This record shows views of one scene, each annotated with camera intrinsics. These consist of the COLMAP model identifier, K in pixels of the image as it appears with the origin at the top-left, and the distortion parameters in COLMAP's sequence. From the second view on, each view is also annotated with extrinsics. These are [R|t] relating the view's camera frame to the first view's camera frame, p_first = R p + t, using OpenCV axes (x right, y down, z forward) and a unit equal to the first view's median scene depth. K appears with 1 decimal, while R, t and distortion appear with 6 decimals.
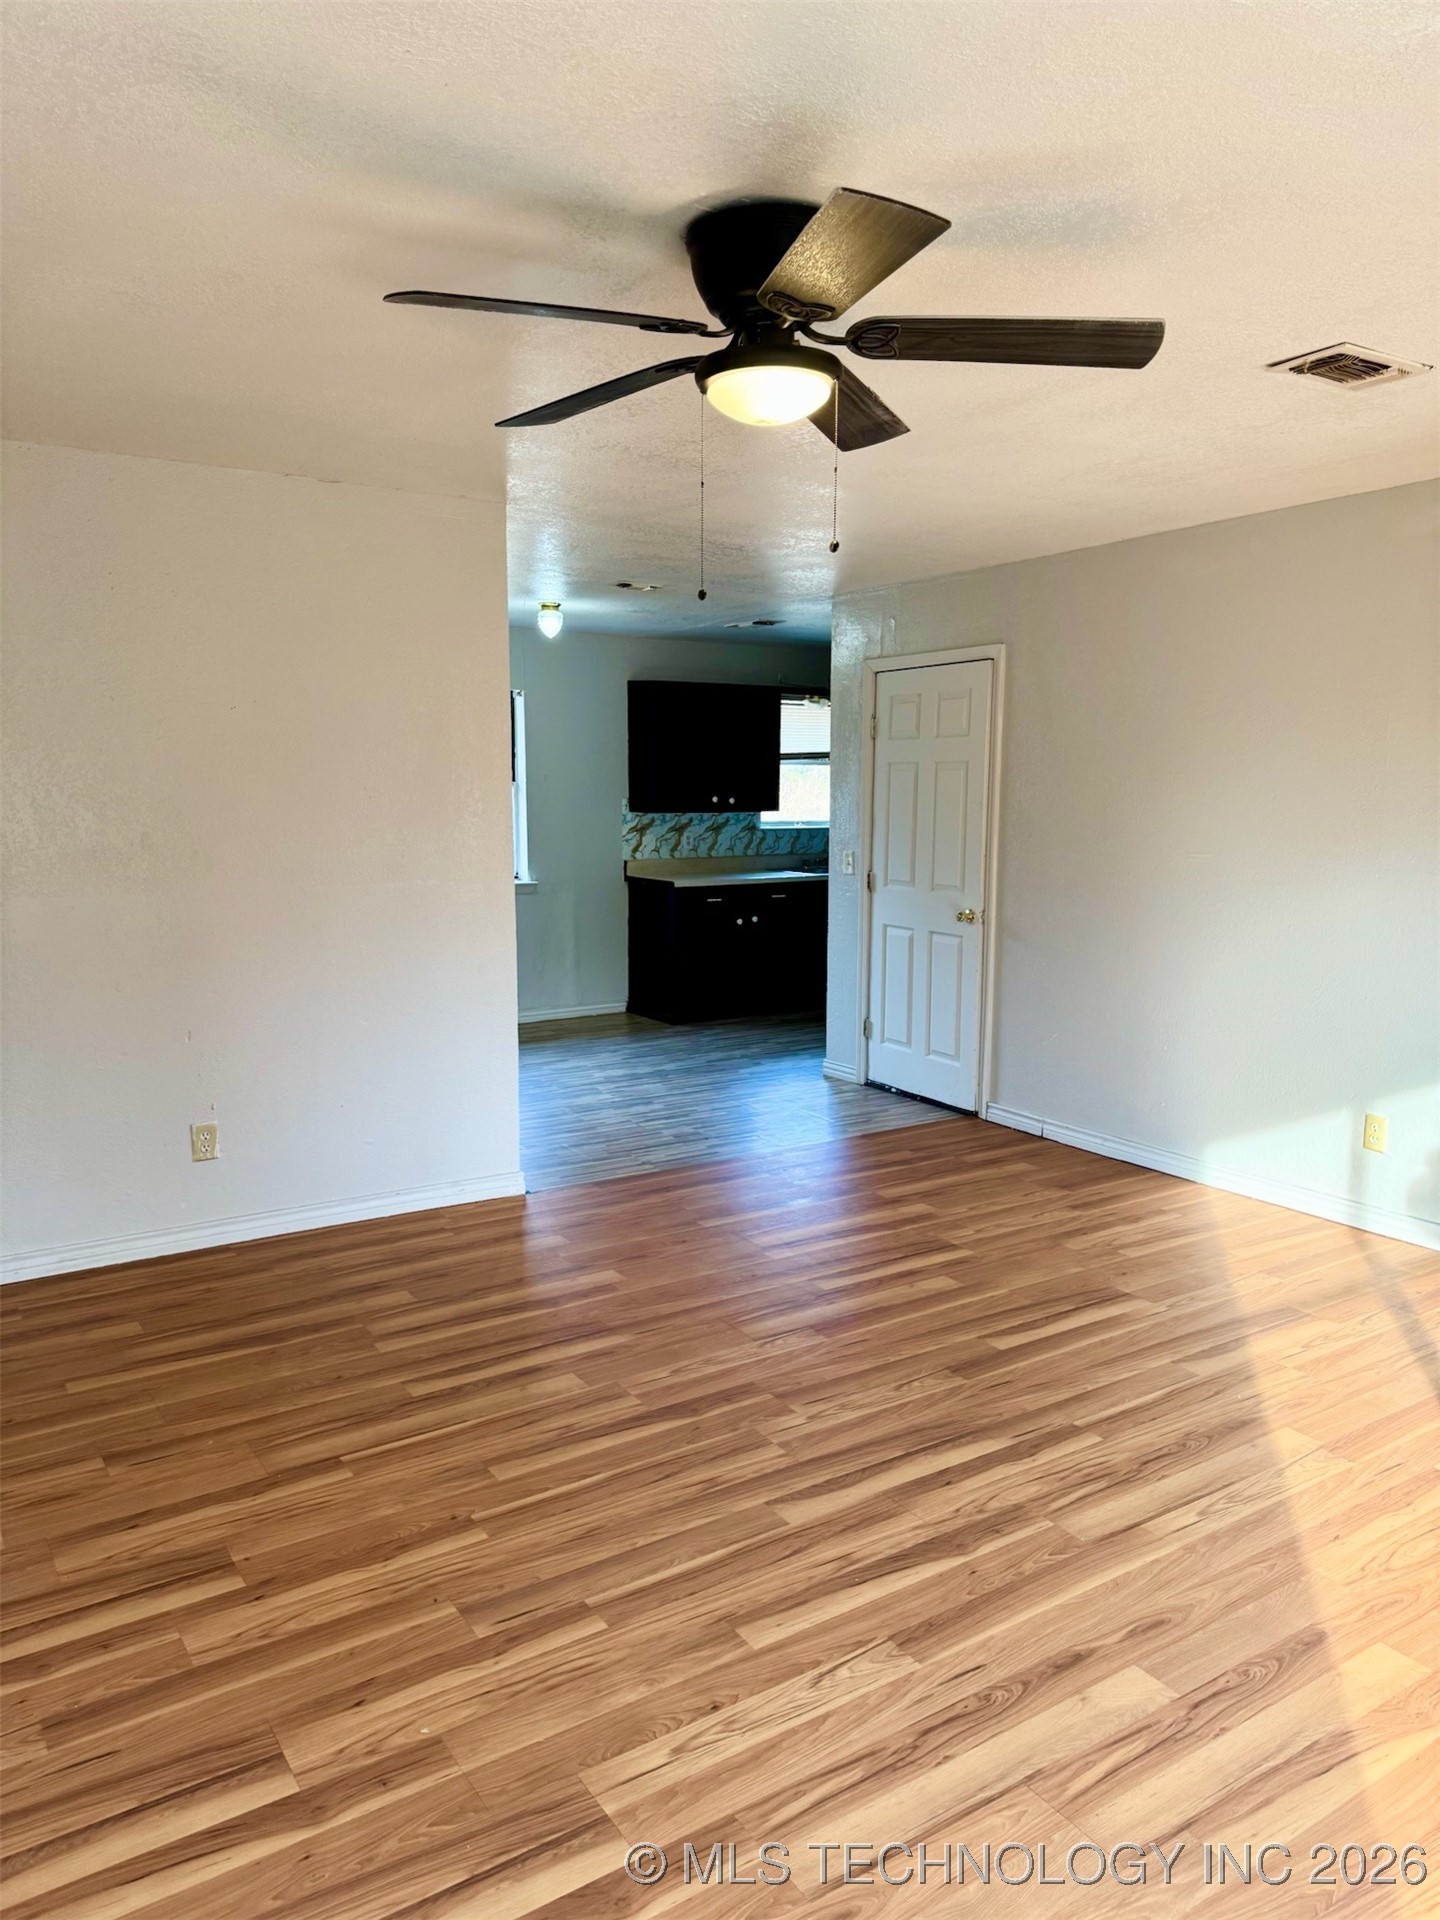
lens RADIAL K [[1347.9, 0, 720.0], [0, 1347.9, 960.0], [0, 0, 1]] dist [0.056798, -0.051272]
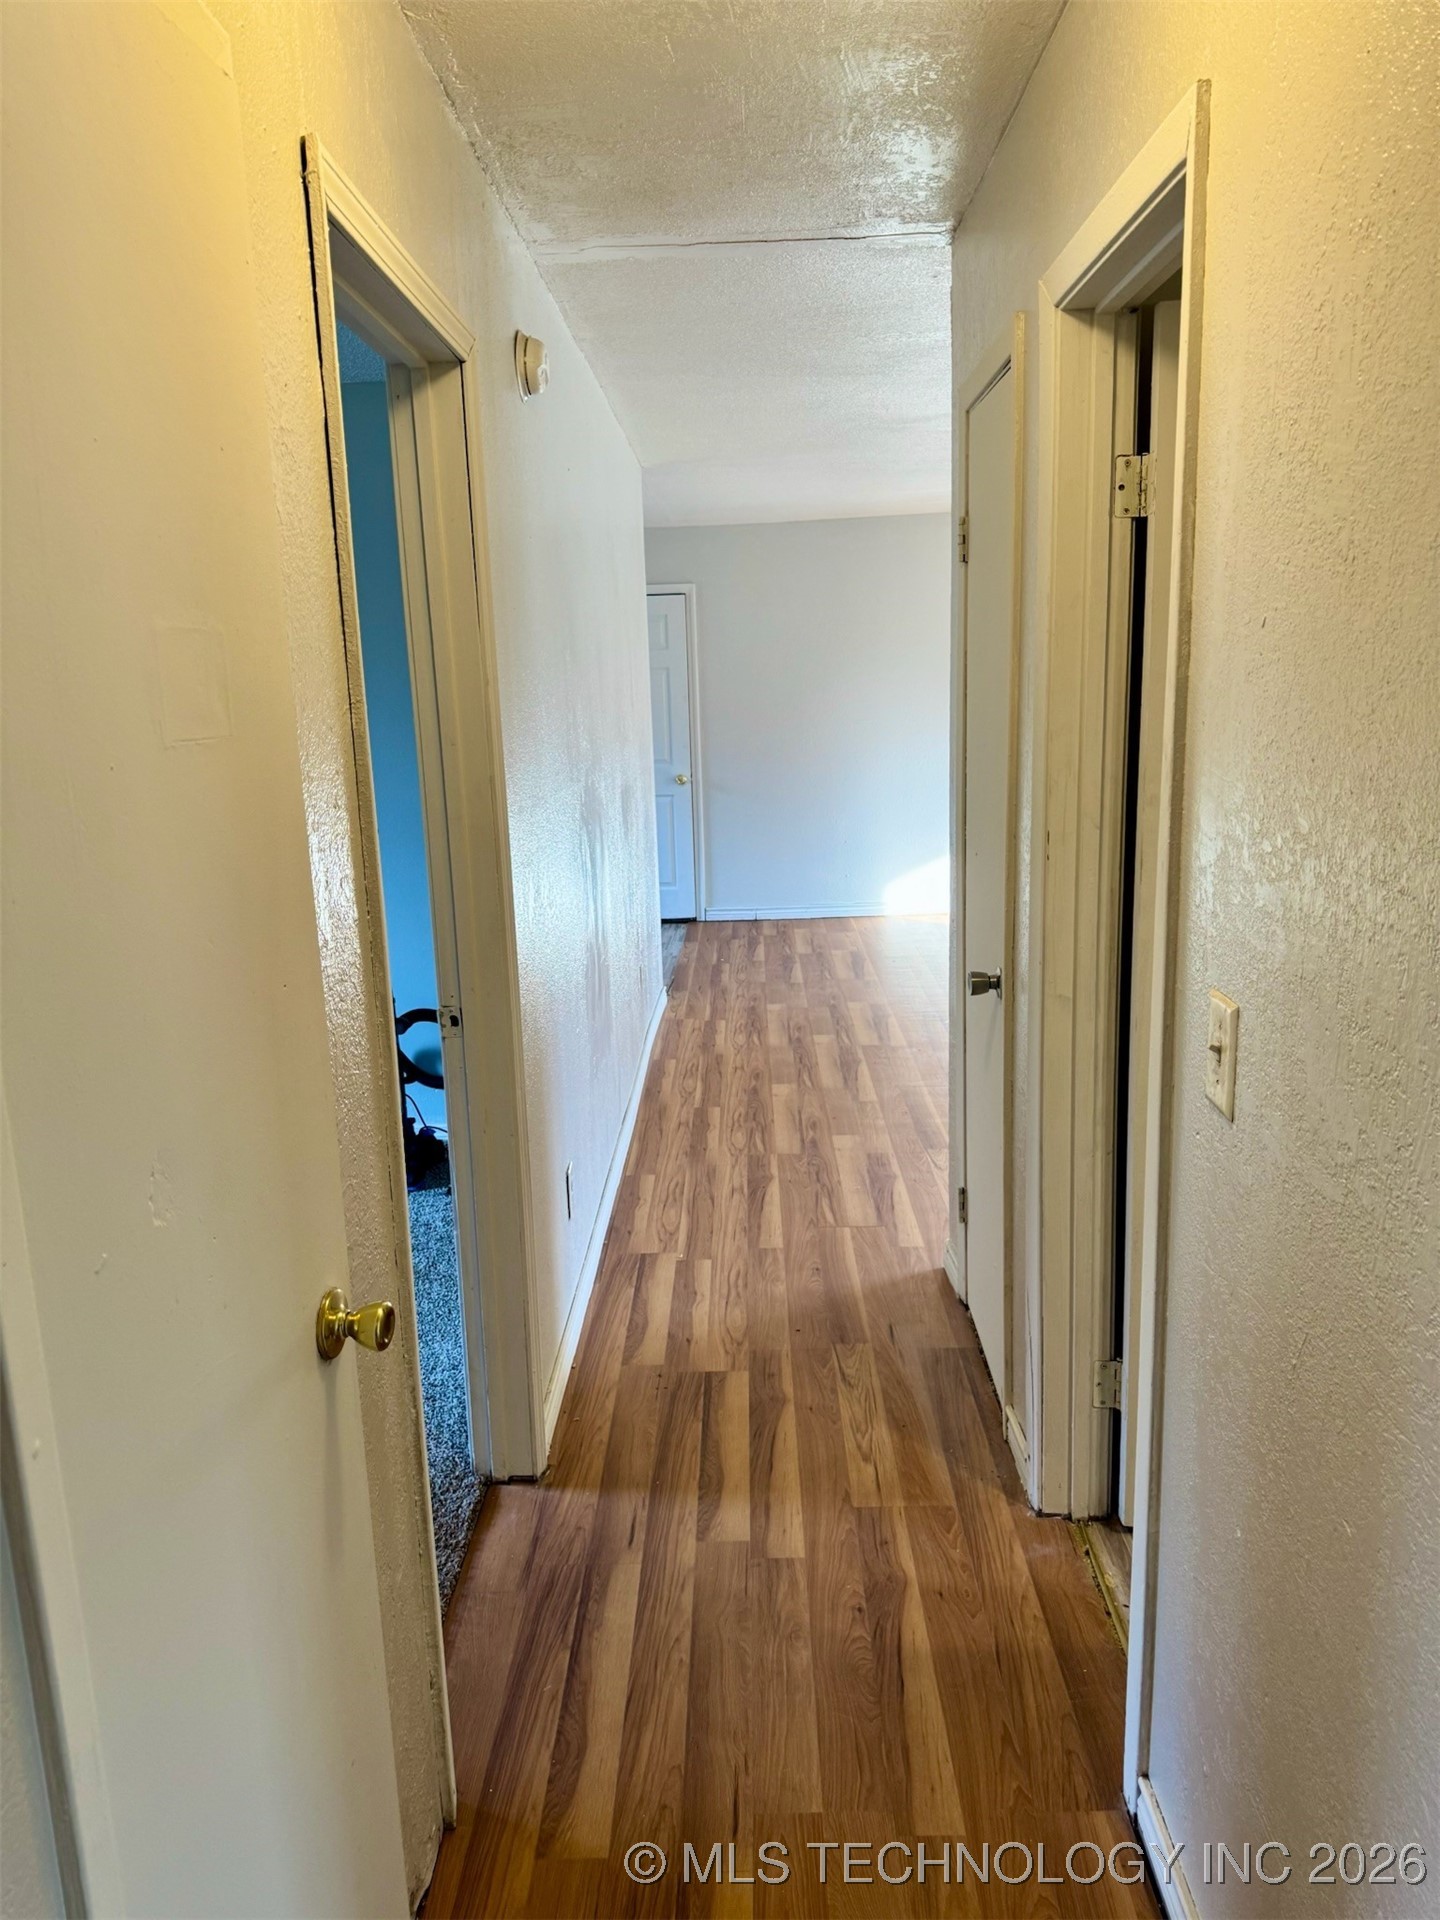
lens RADIAL K [[1347.9, 0, 720.0], [0, 1347.9, 960.0], [0, 0, 1]] dist [0.056798, -0.051272]
pose [[0.565099, -0.178348, 0.805515, -1.765521], [0.122998, 0.983656, 0.131503, -0.050582], [-0.815803, 0.024765, 0.577799, 0.288491]]
